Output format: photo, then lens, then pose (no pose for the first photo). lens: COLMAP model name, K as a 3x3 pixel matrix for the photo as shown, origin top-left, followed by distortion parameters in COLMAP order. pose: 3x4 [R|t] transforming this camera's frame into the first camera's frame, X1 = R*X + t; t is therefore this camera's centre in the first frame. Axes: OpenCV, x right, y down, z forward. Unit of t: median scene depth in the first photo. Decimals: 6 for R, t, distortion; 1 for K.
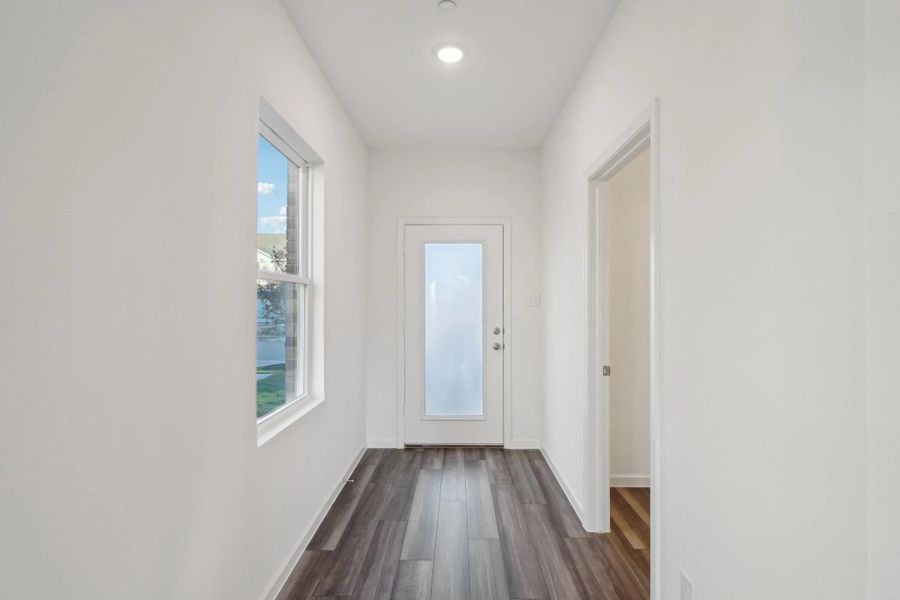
lens RADIAL K [[425.7, 0, 449.6], [0, 425.7, 296.5], [0, 0, 1]] dist [0.000563, -0.000154]
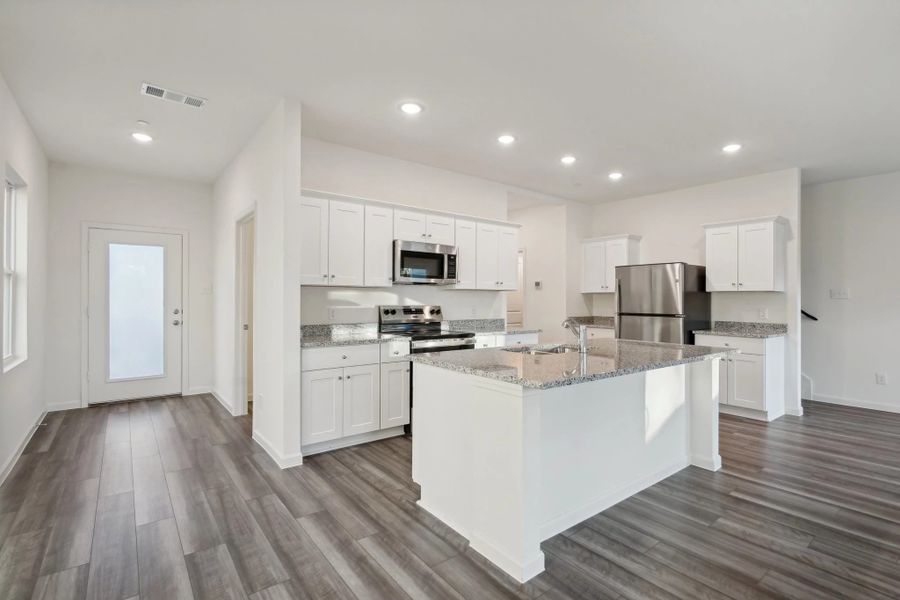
lens RADIAL K [[425.7, 0, 449.6], [0, 425.7, 296.5], [0, 0, 1]] dist [0.000563, -0.000154]
pose [[0.780611, 0.002420, 0.625013, -0.068347], [-0.009870, 0.999916, 0.008454, 0.012875], [-0.624940, -0.012768, 0.780569, -0.713247]]
